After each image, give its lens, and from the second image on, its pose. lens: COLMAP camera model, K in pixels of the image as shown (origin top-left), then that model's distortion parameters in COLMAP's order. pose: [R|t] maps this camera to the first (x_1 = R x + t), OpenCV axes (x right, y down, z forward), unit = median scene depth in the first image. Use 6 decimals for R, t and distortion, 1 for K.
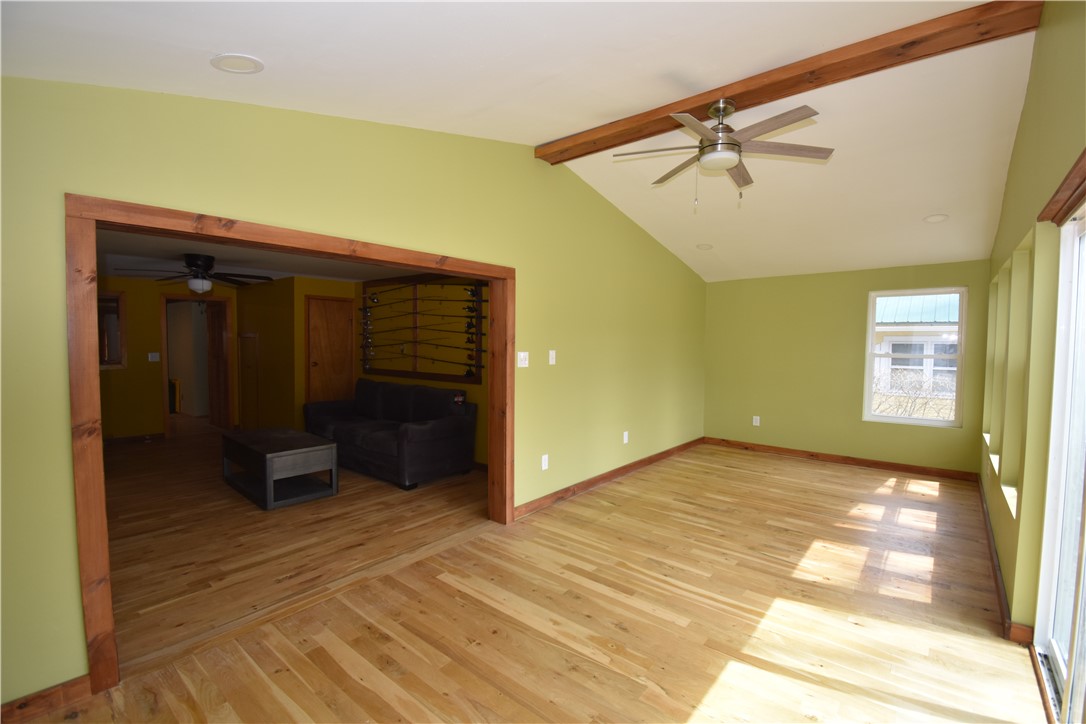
lens RADIAL K [[481.2, 0, 549.5], [0, 481.2, 363.2], [0, 0, 1]] dist [0.011343, -0.017810]
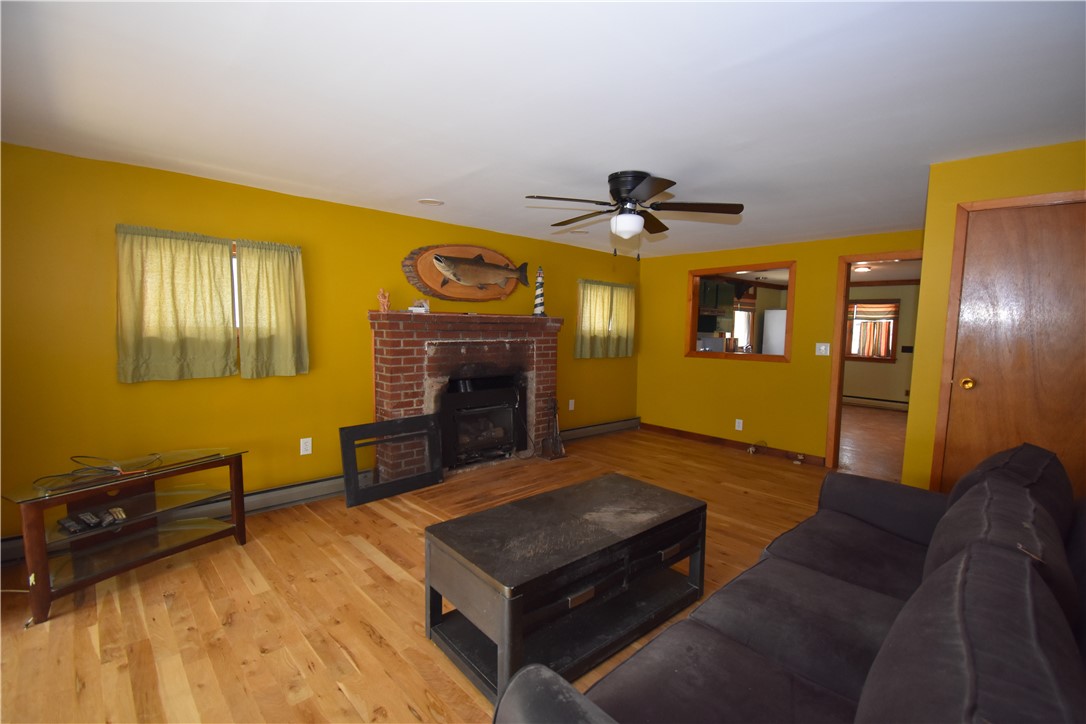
lens RADIAL K [[481.2, 0, 544.6], [0, 481.2, 366.1], [0, 0, 1]] dist [0.011343, -0.017810]
pose [[-0.127871, 0.074466, -0.988991, -0.111051], [-0.068563, 0.994128, 0.083718, -0.033598], [0.989418, 0.078513, -0.122015, 1.157593]]
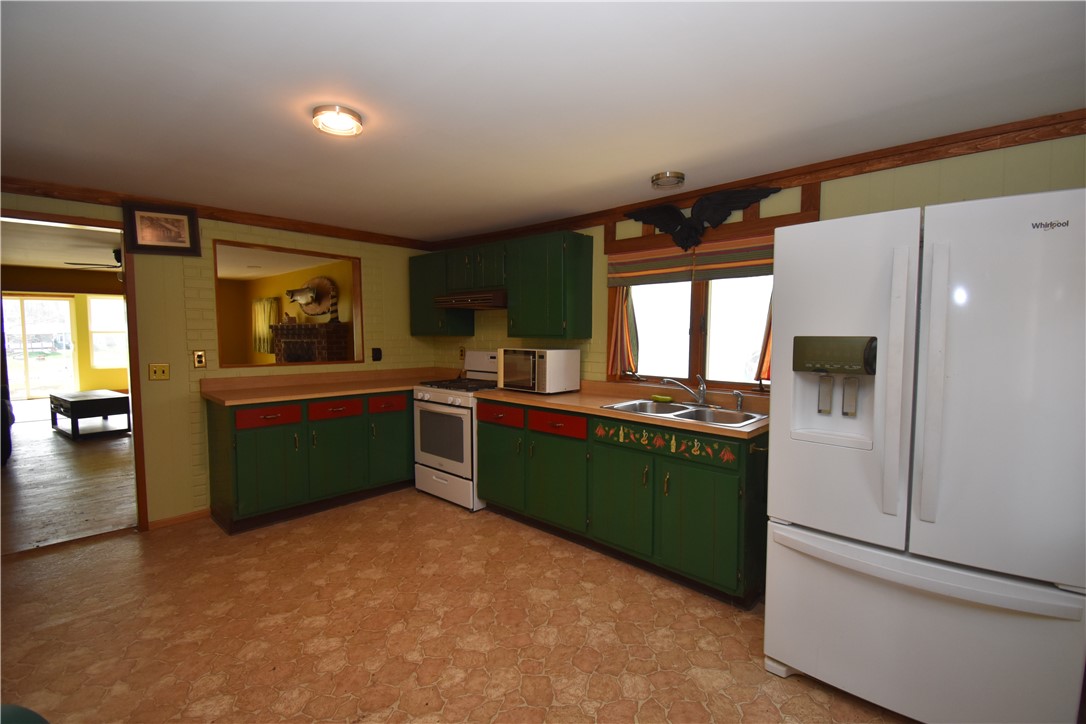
lens RADIAL K [[481.2, 0, 544.9], [0, 481.2, 364.7], [0, 0, 1]] dist [0.011343, -0.017810]
pose [[-0.998029, -0.015089, 0.060915, -2.137592], [-0.007819, 0.992997, 0.117879, -0.111326], [-0.062267, 0.117171, -0.991158, 2.501613]]
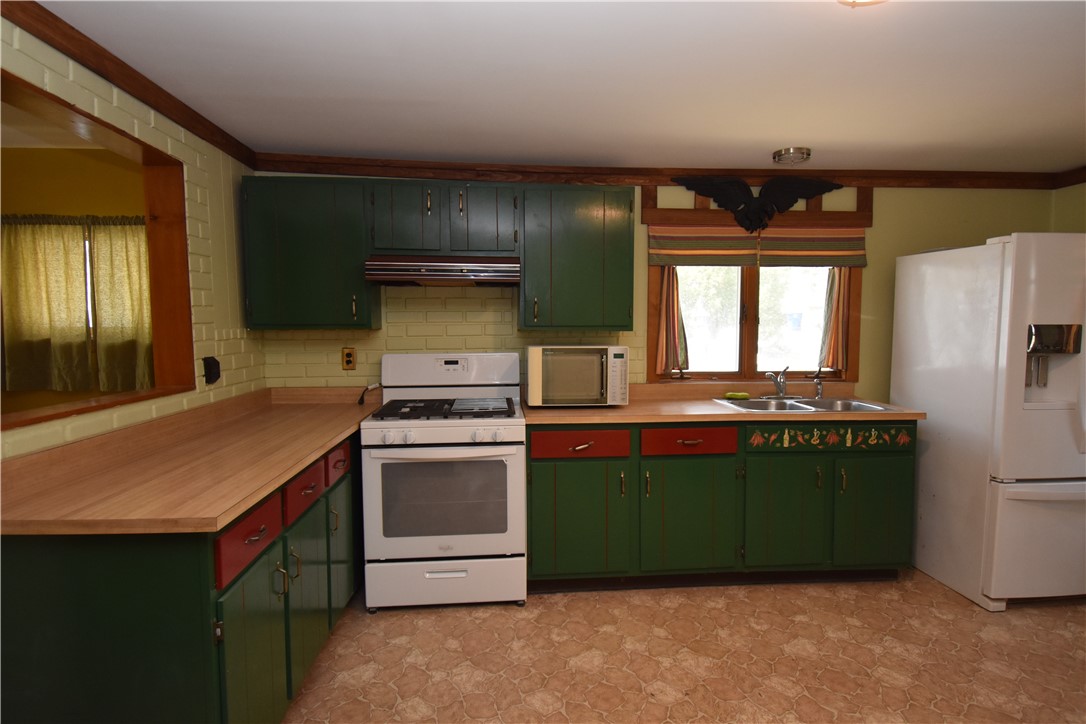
lens RADIAL K [[593.1, 0, 545.8], [0, 593.1, 366.3], [0, 0, 1]] dist [0.010944, -0.025722]
pose [[-0.721296, 0.046396, -0.691071, -1.490354], [-0.039599, 0.993360, 0.108022, -0.090625], [0.691494, 0.105282, -0.714669, 2.144463]]
